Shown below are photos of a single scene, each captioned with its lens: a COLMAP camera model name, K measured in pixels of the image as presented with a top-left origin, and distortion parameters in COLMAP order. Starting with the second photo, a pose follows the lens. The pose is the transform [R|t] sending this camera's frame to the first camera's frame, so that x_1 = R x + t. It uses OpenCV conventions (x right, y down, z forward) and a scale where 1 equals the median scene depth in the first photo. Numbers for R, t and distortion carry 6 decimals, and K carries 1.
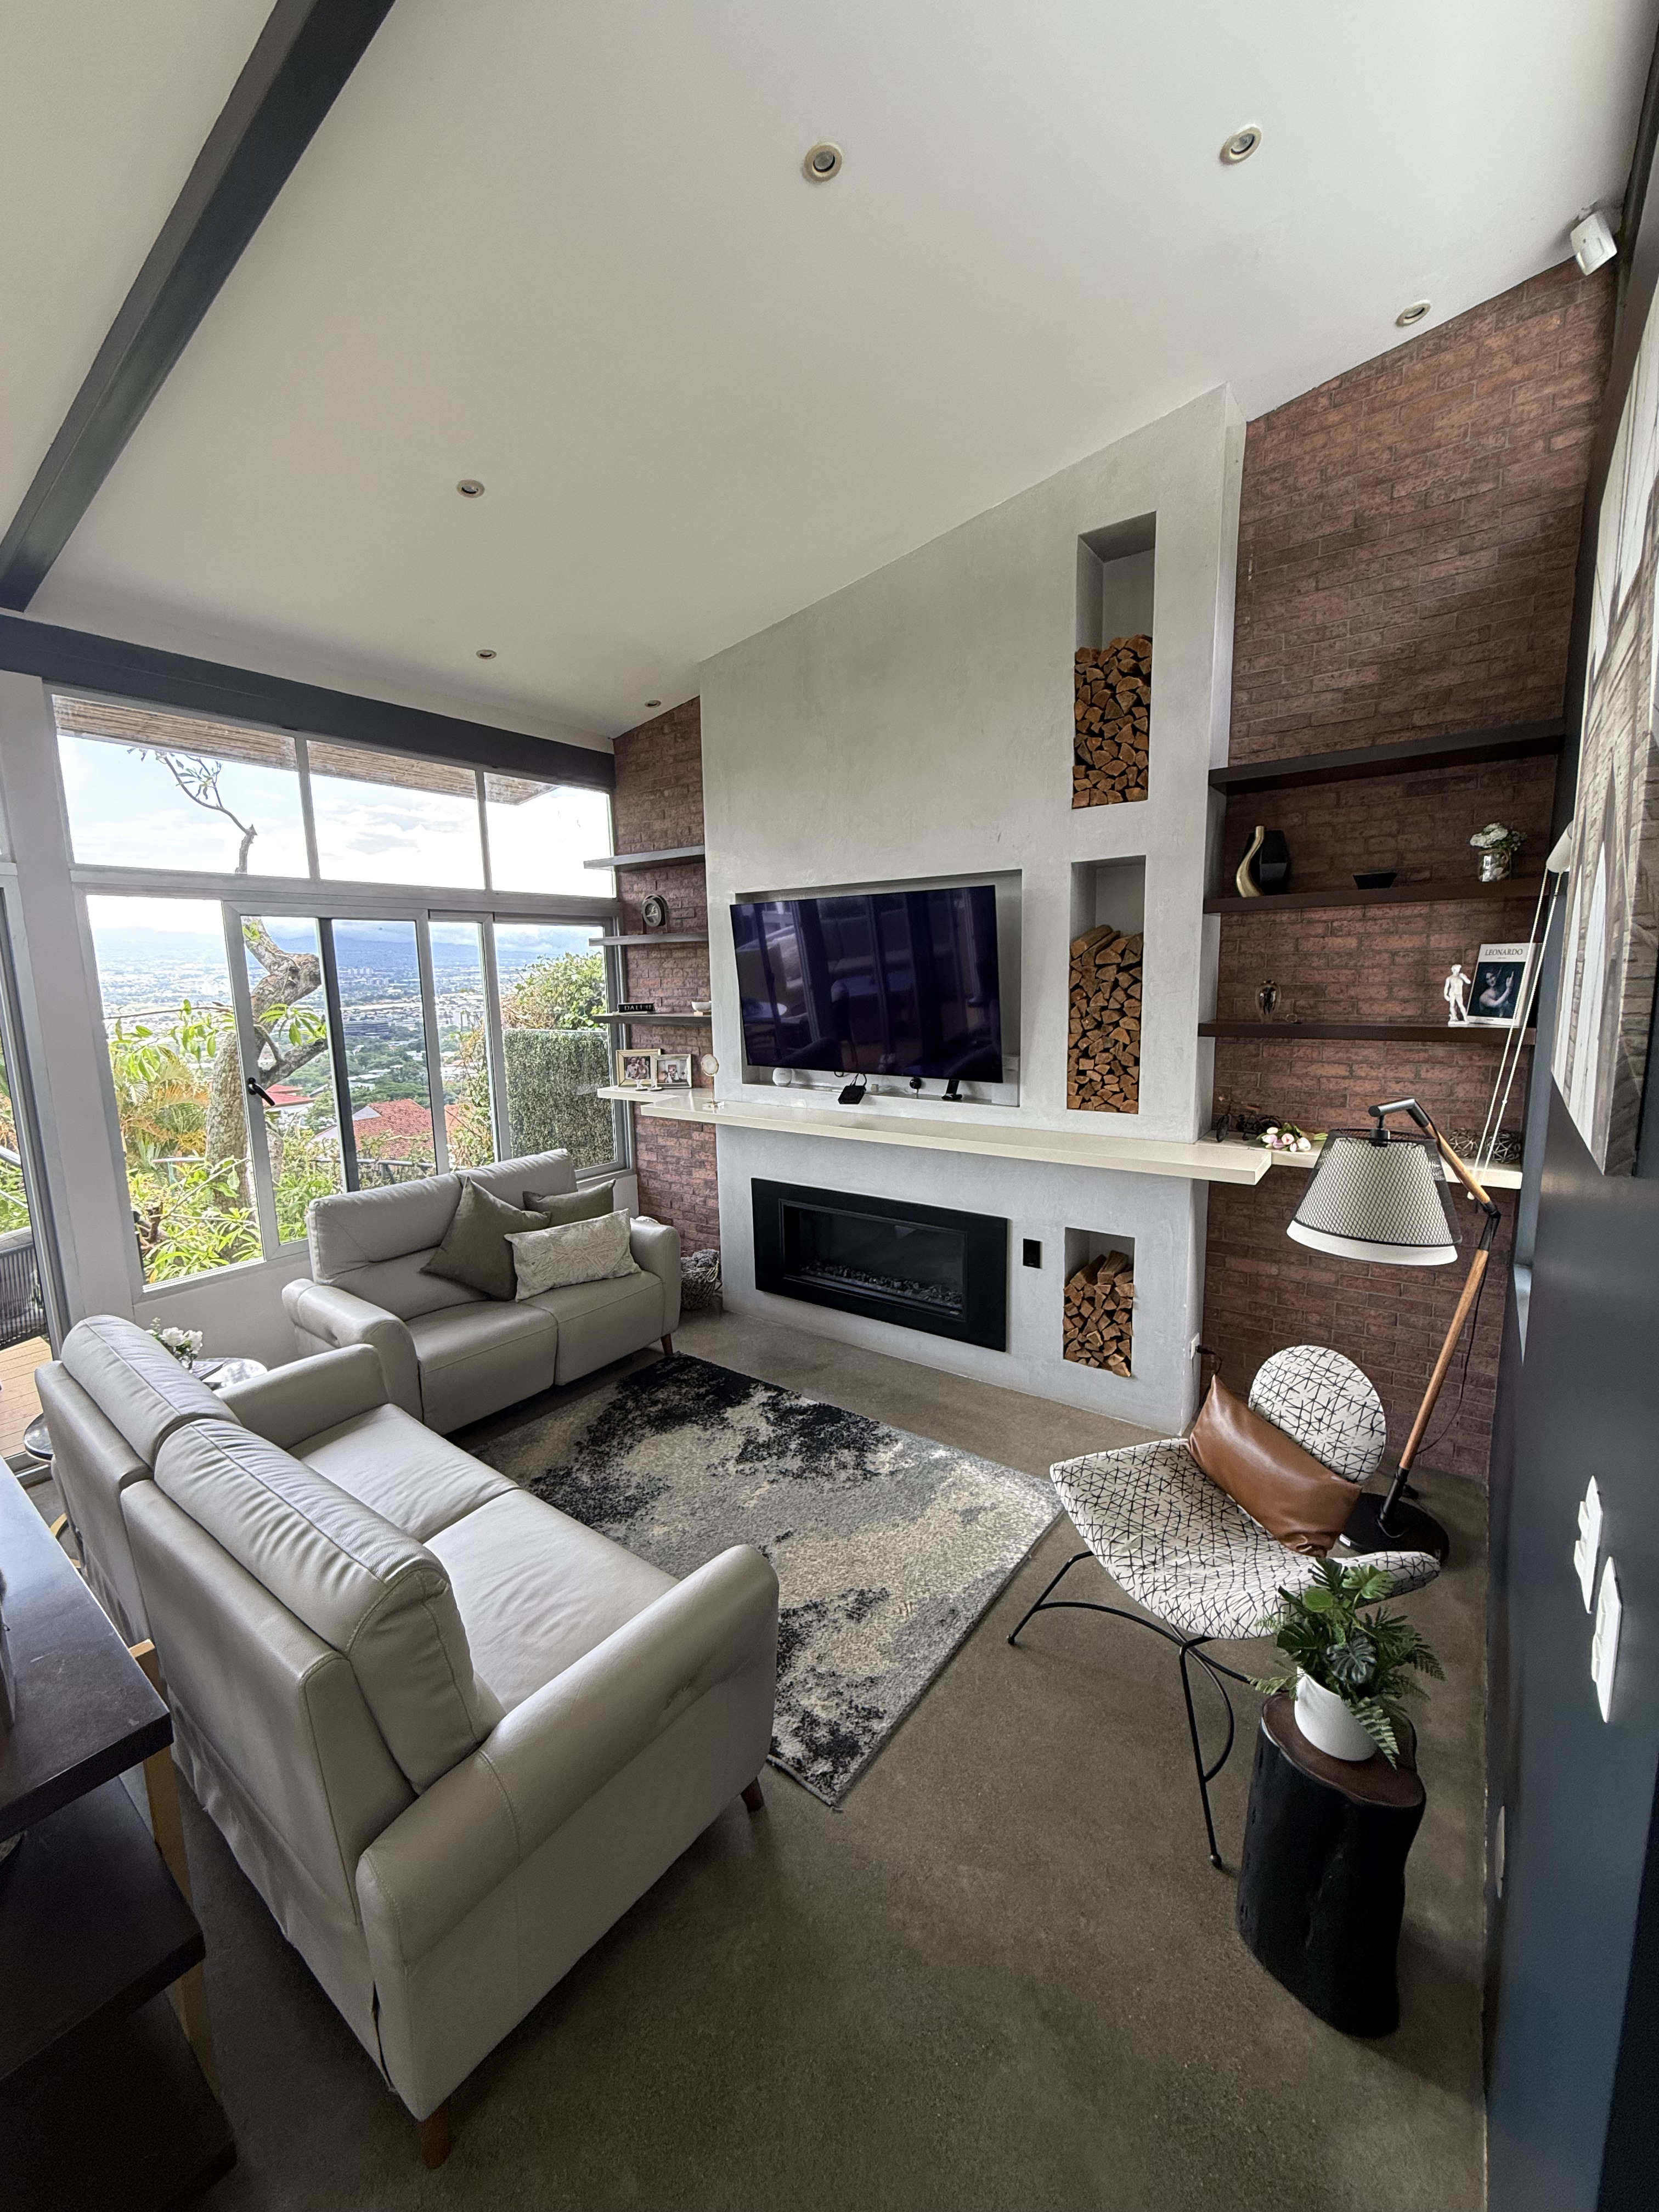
lens RADIAL K [[880.3, 0, 832.0], [0, 880.3, 1093.1], [0, 0, 1]] dist [0.000346, -0.000284]
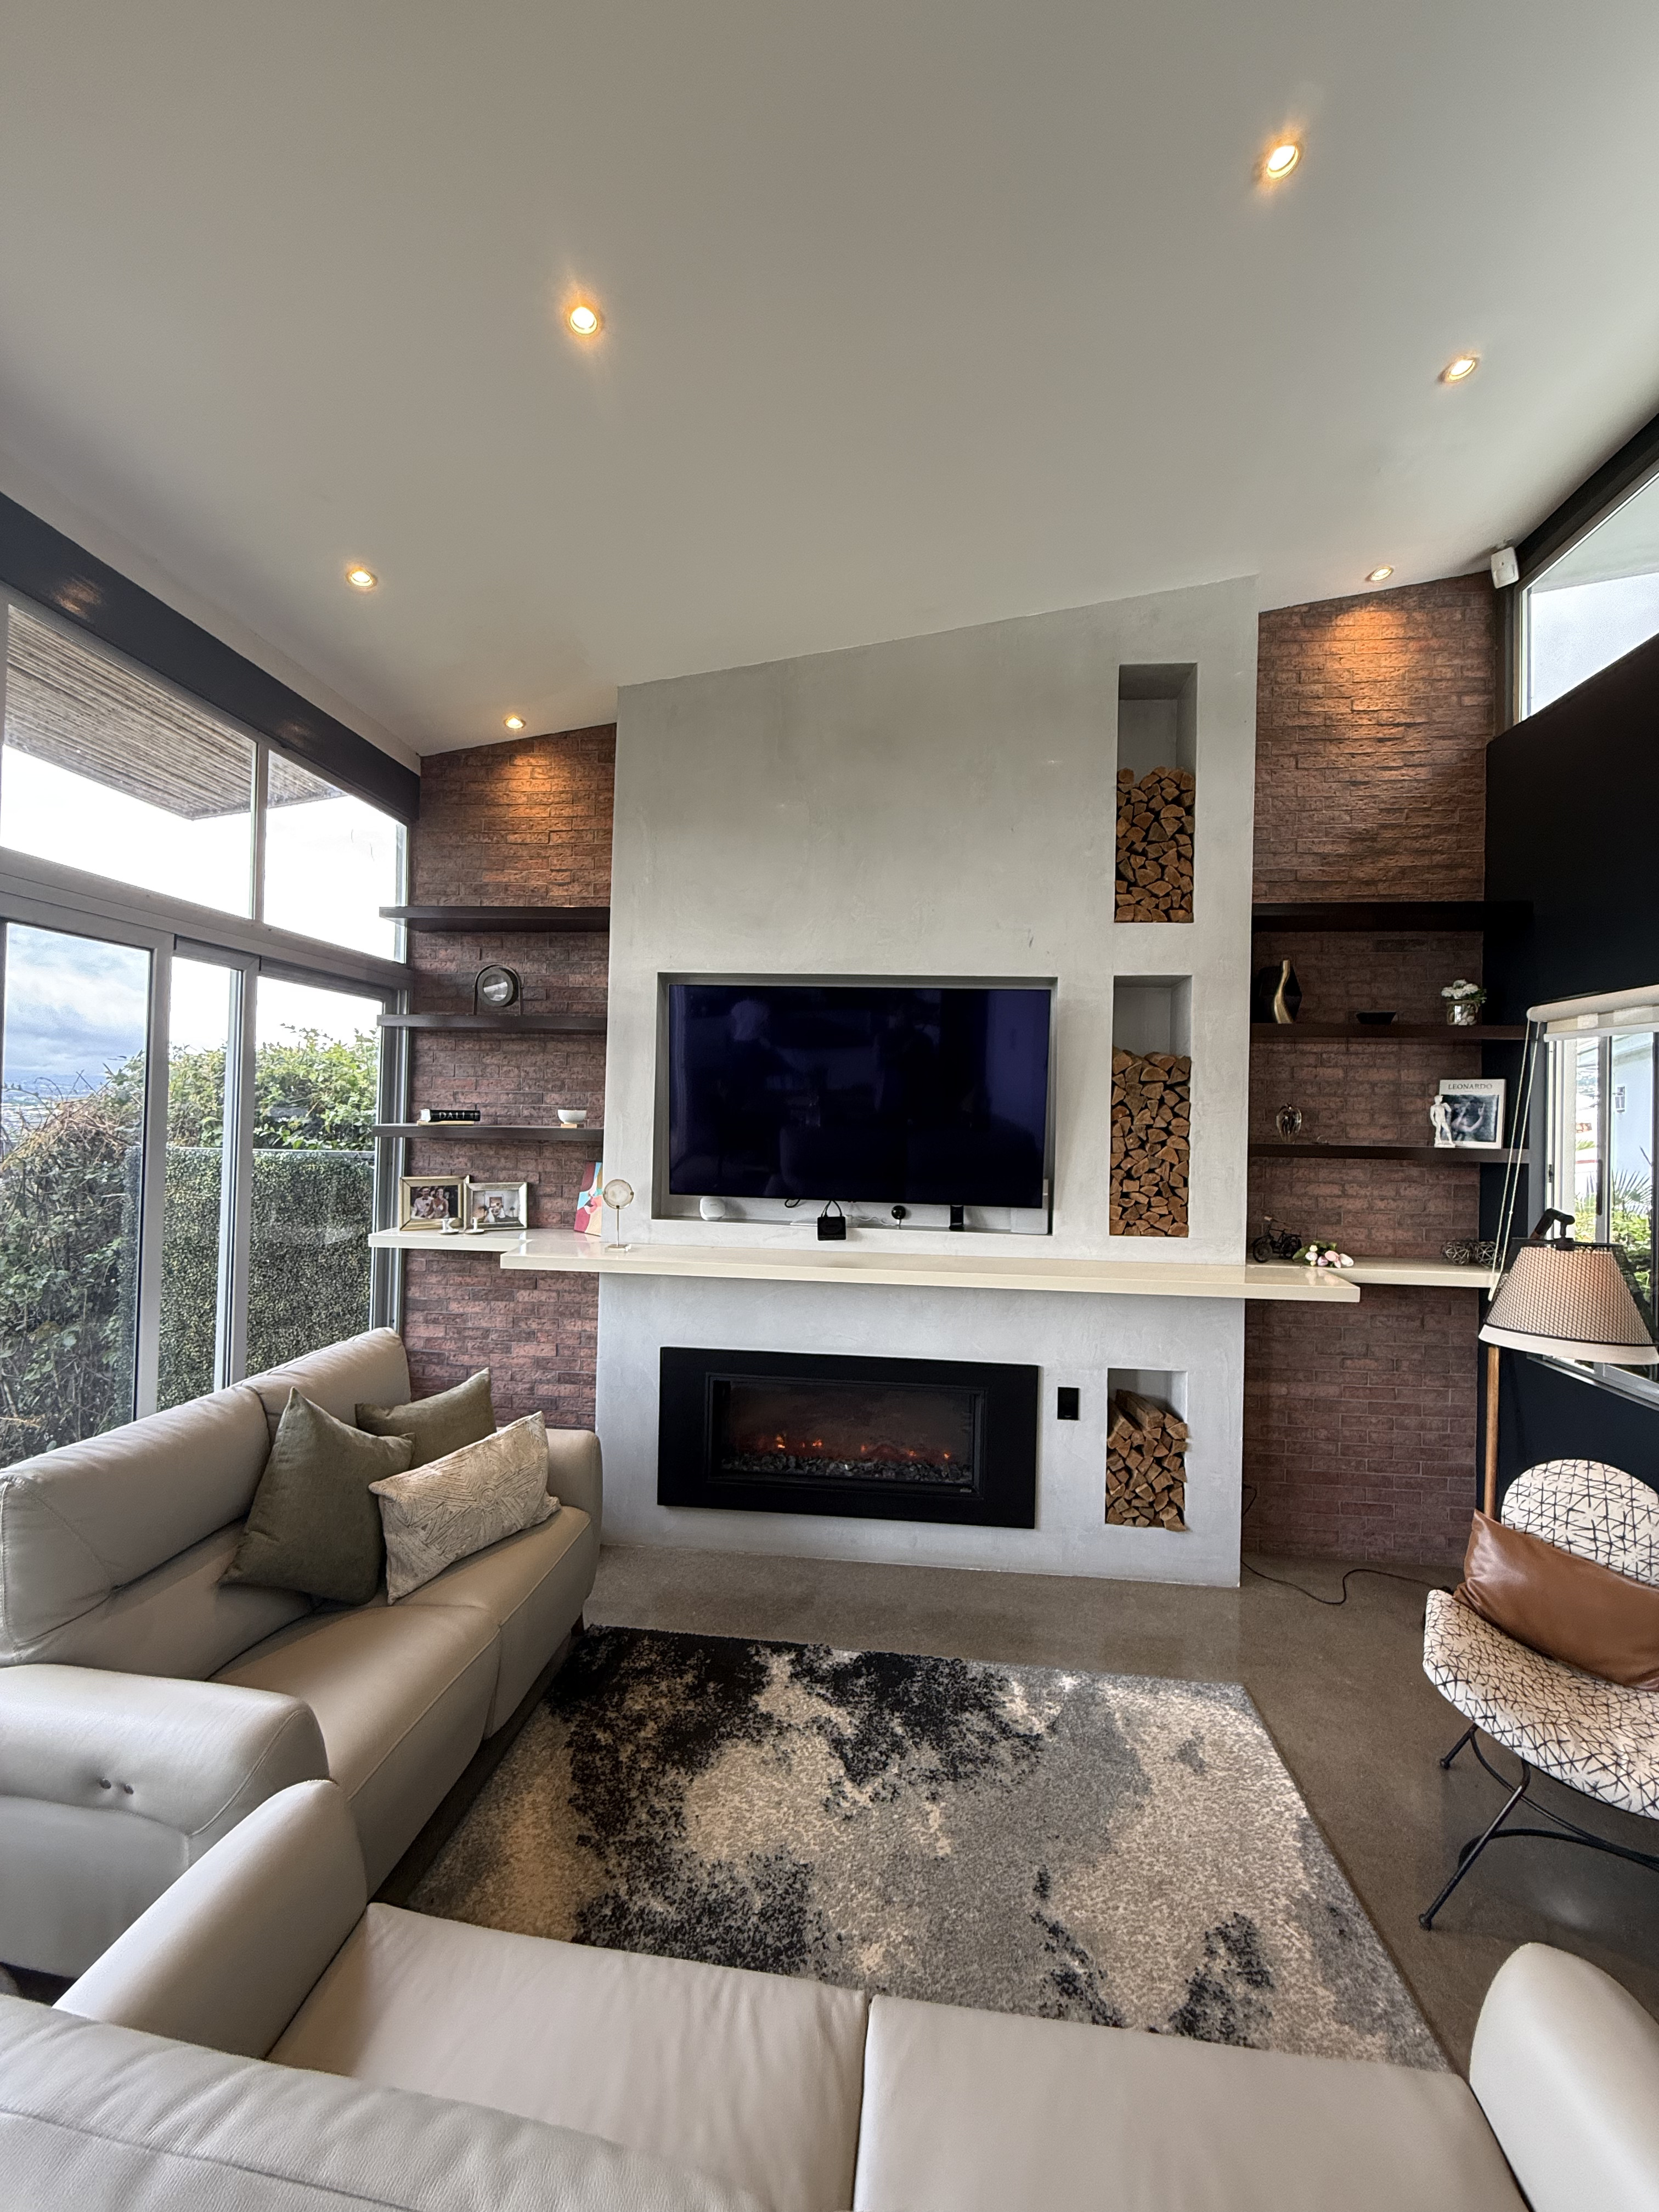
lens RADIAL K [[880.3, 0, 836.7], [0, 880.3, 1095.5], [0, 0, 1]] dist [0.000346, -0.000284]
pose [[0.860116, 0.052423, 0.507398, -0.451673], [0.029421, 0.987951, -0.151944, 0.005374], [-0.509250, 0.145618, 0.848210, 0.340274]]
